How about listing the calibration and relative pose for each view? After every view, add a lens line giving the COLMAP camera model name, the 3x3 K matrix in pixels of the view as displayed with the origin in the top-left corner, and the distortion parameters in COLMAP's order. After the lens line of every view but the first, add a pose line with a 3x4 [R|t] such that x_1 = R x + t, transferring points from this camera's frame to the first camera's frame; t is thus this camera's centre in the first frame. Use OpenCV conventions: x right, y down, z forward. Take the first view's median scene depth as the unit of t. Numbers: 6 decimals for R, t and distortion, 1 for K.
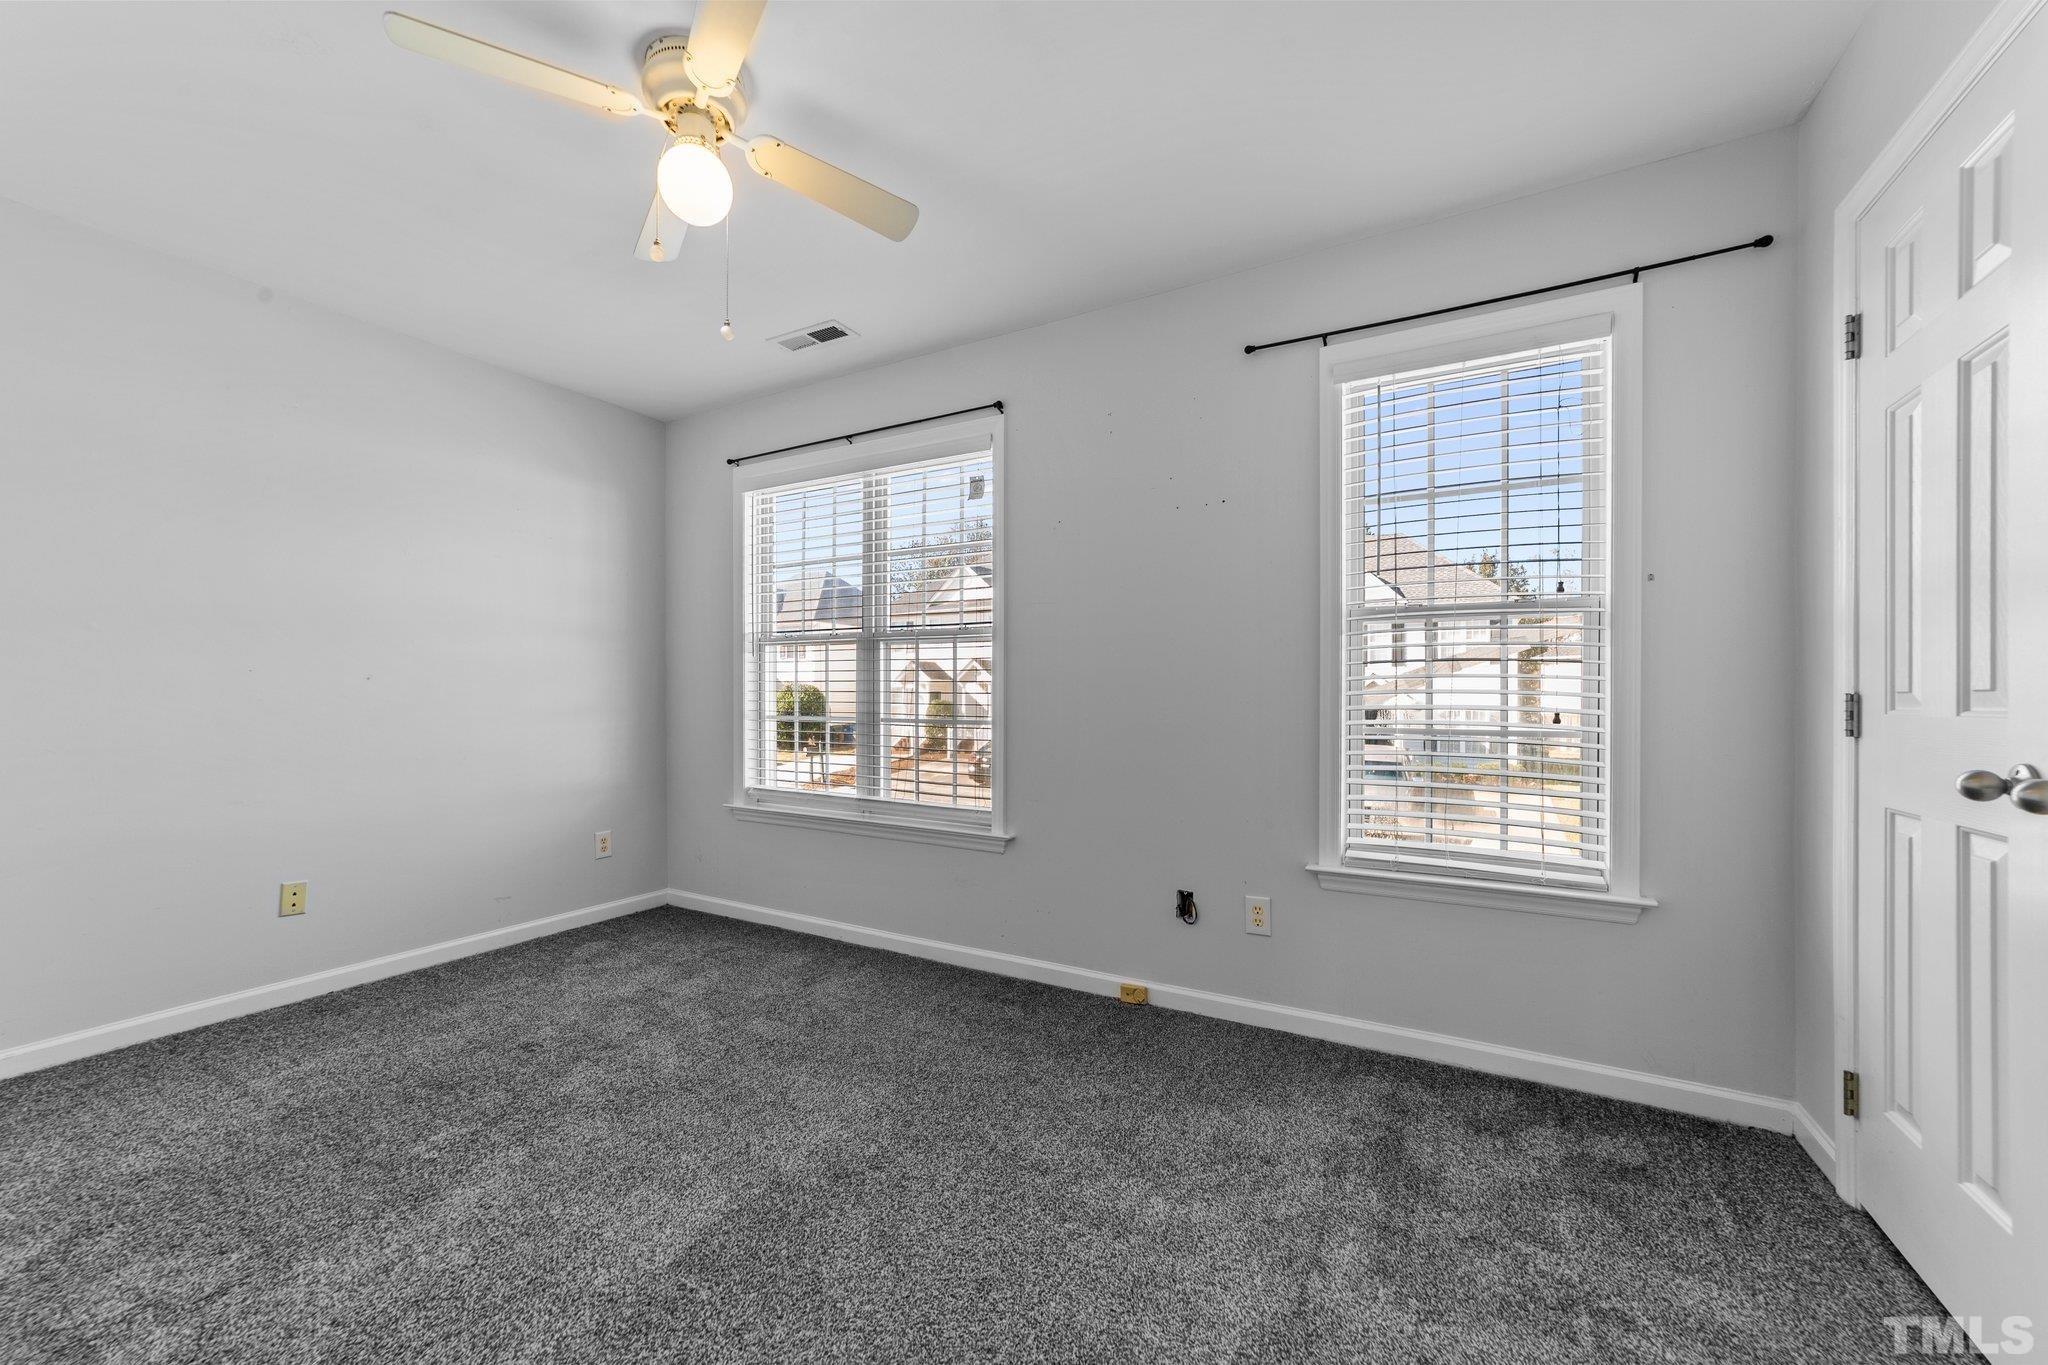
lens RADIAL K [[797.2, 0, 1025.8], [0, 797.2, 696.6], [0, 0, 1]] dist [-0.002019, 0.000001]
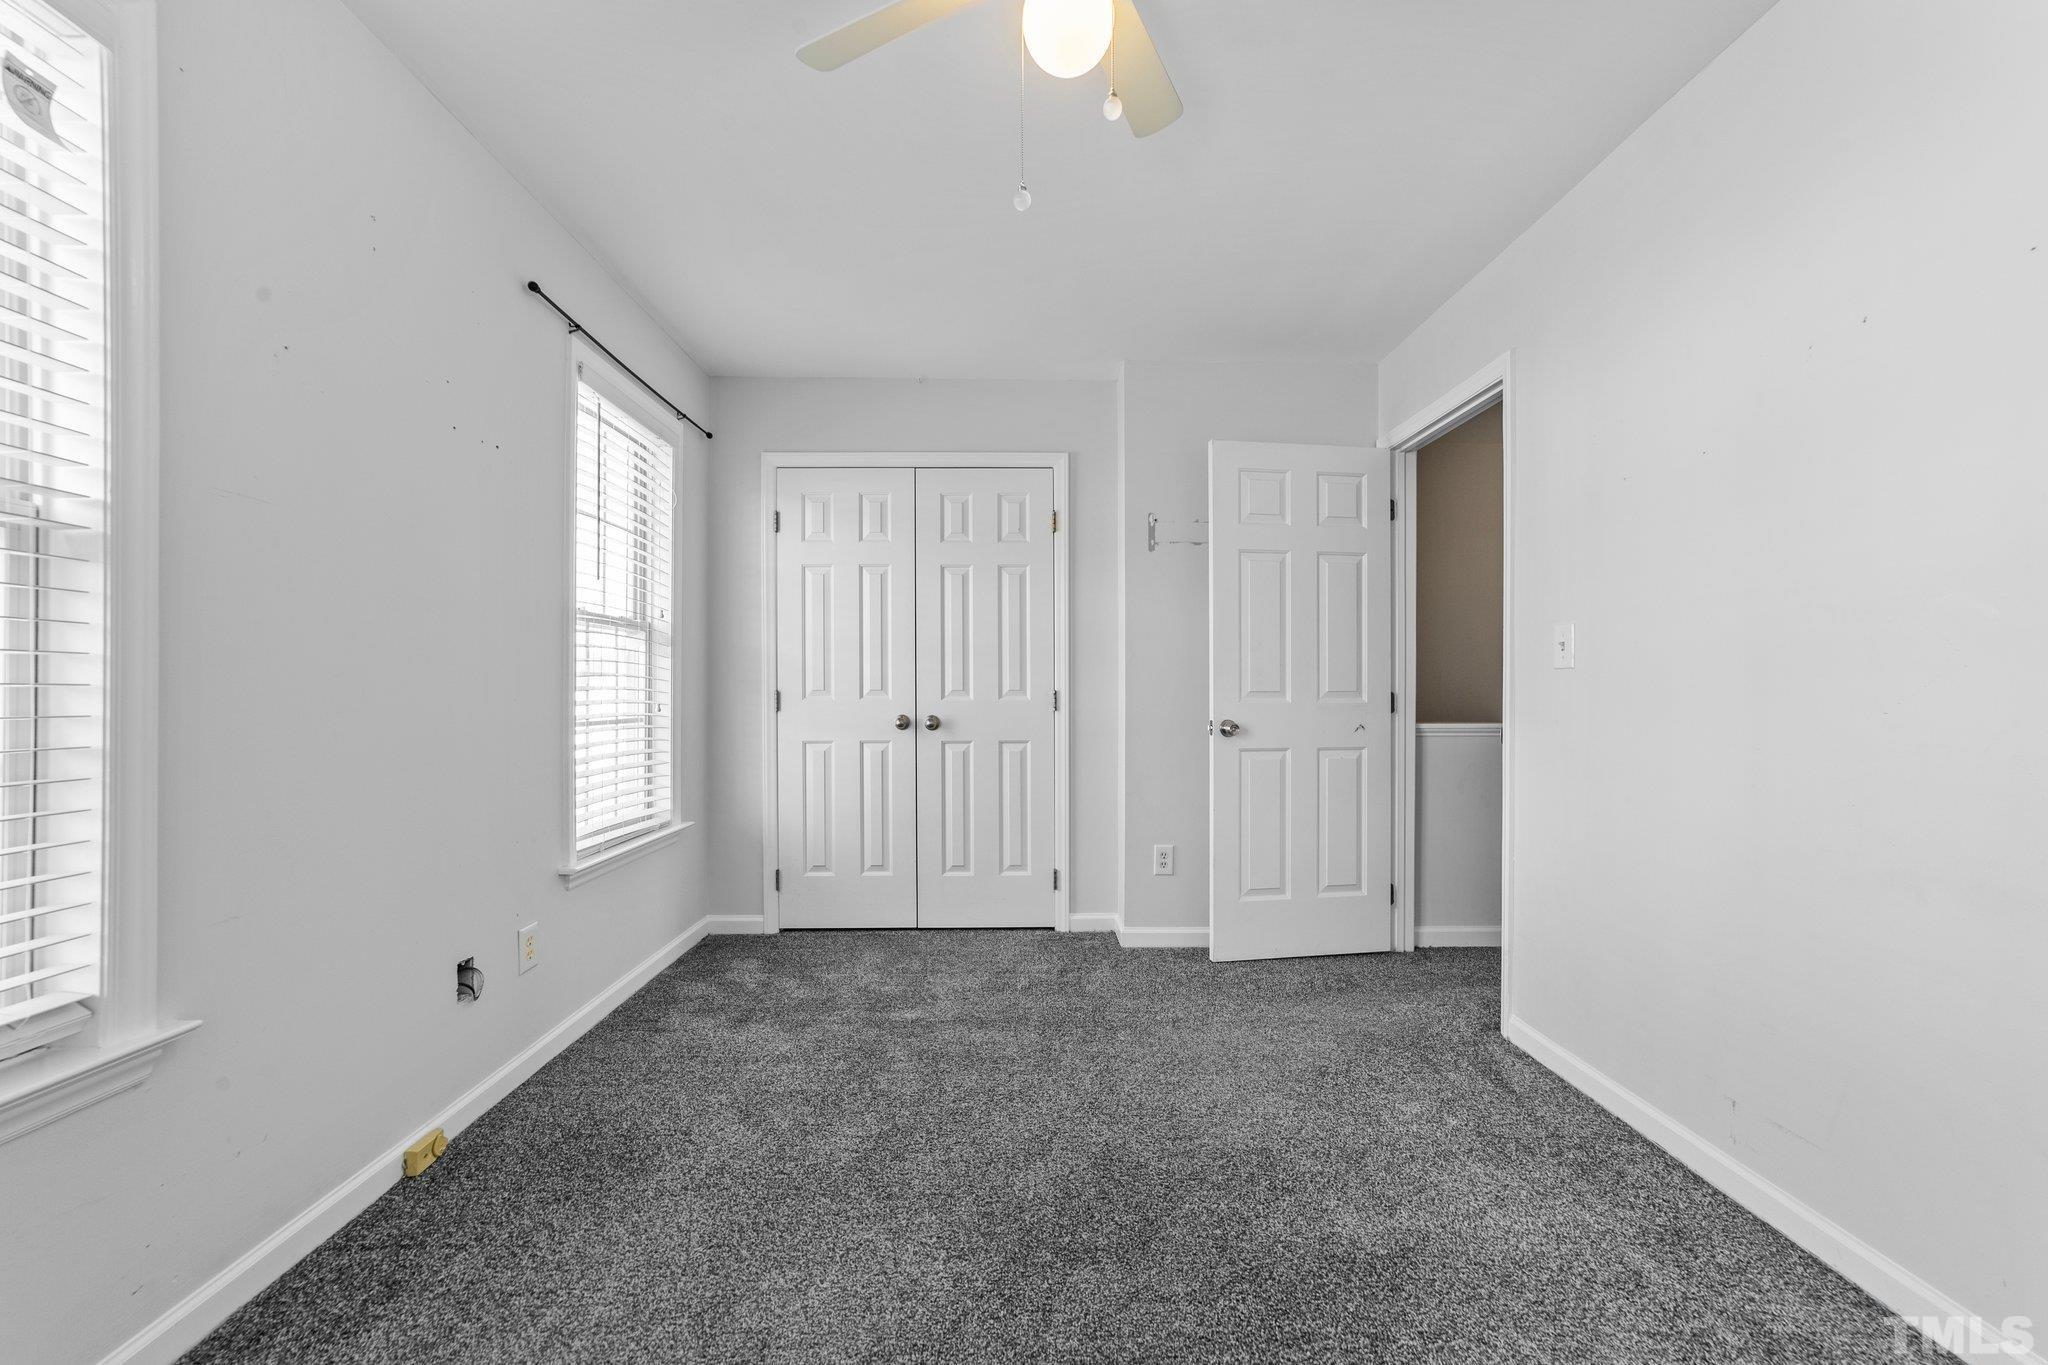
lens RADIAL K [[797.2, 0, 1025.8], [0, 797.2, 696.6], [0, 0, 1]] dist [-0.002019, 0.000001]
pose [[-0.518702, 0.001255, 0.854954, -0.754633], [0.002688, 0.999996, 0.000163, 0.005969], [-0.854951, 0.002383, -0.518703, 1.035180]]
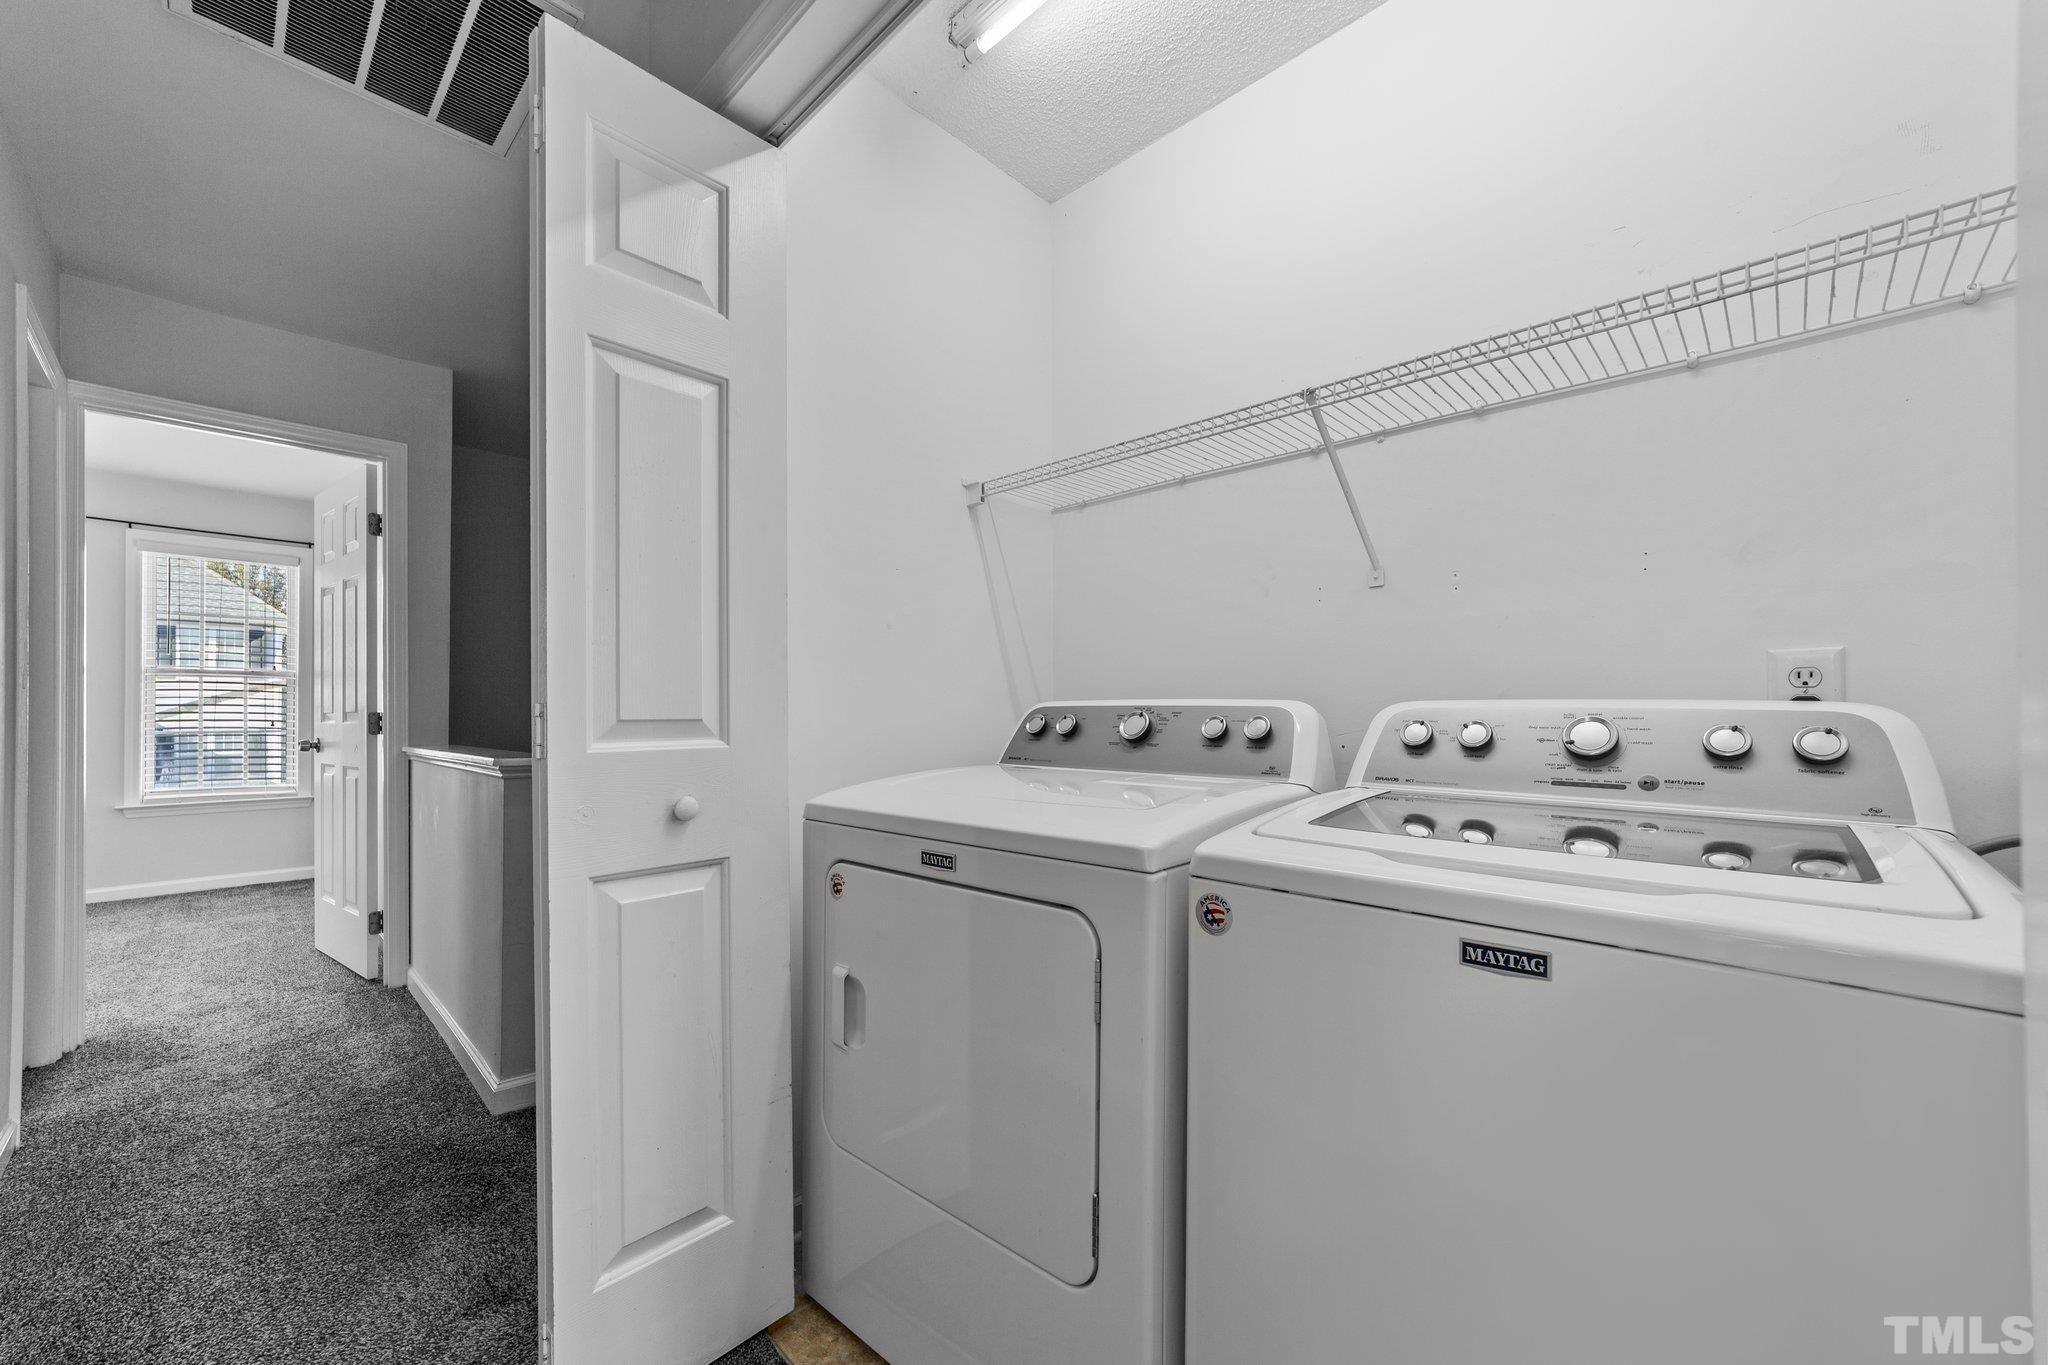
lens RADIAL K [[775.7, 0, 1021.2], [0, 775.7, 700.7], [0, 0, 1]] dist [0.000302, 0.000150]
pose [[0.258457, 0.010989, 0.965960, -0.860698], [0.003940, 0.999915, -0.012429, -0.002383], [-0.966015, 0.007019, 0.258392, -1.527173]]
